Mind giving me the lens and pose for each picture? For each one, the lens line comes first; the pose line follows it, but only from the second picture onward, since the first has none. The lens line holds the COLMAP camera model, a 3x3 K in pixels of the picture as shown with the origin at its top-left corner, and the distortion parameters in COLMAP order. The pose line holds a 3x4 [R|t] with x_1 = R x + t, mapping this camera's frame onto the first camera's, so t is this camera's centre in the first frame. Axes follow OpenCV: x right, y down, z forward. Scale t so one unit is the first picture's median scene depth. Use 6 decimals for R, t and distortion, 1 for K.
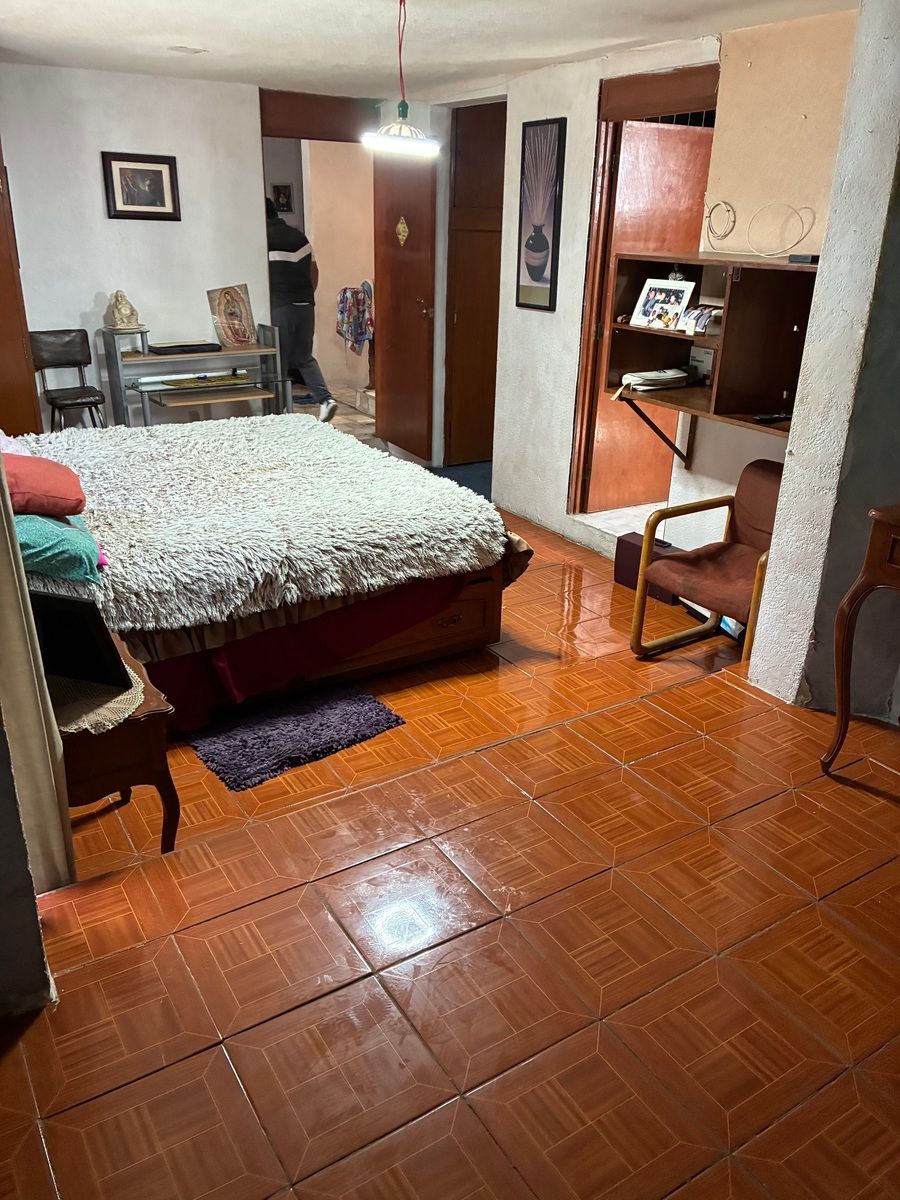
lens RADIAL K [[913.3, 0, 418.9], [0, 913.3, 611.8], [0, 0, 1]] dist [0.050479, -0.058268]
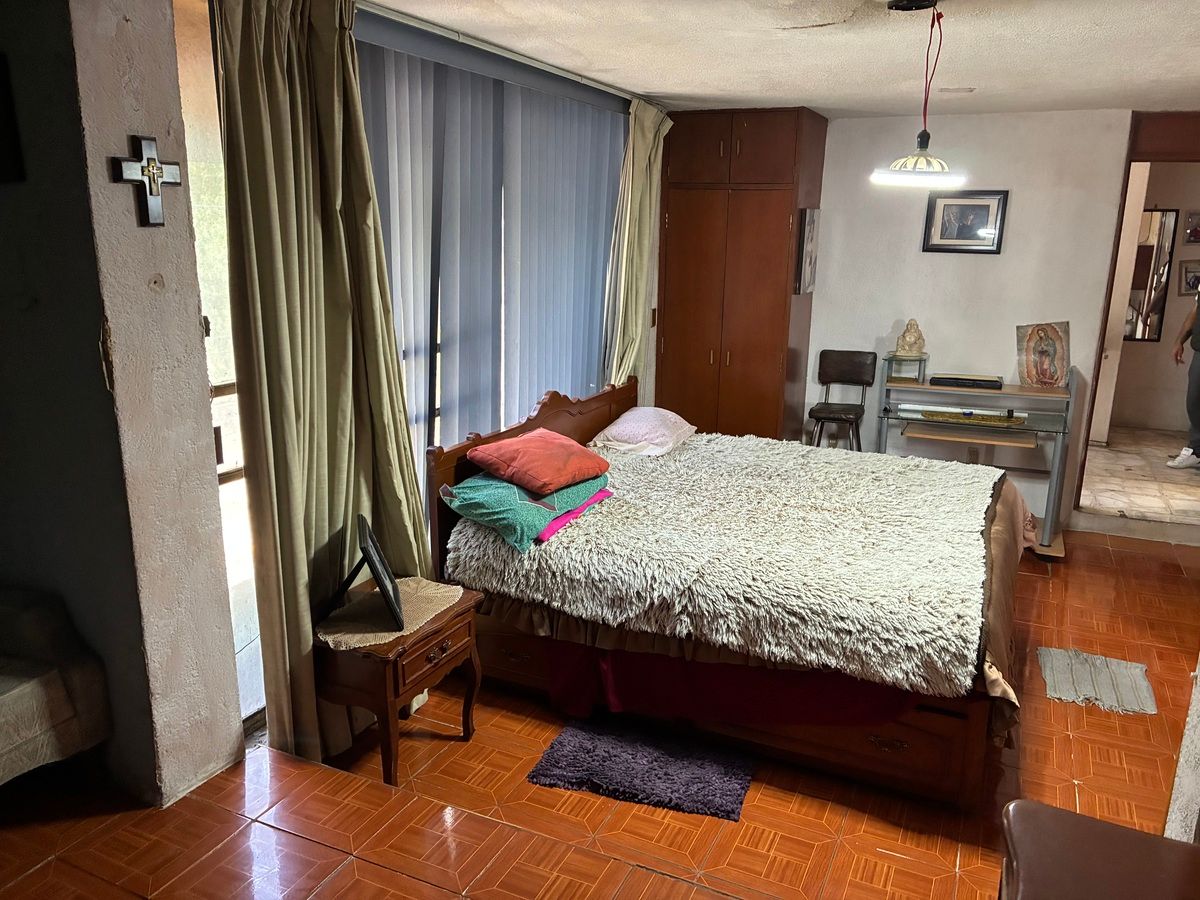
lens RADIAL K [[913.3, 0, 601.3], [0, 913.3, 467.9], [0, 0, 1]] dist [0.050479, -0.058268]
pose [[0.549918, 0.201861, -0.810458, 0.532939], [-0.330948, 0.943591, 0.010464, -0.151920], [0.766853, 0.262465, 0.585703, 0.316839]]
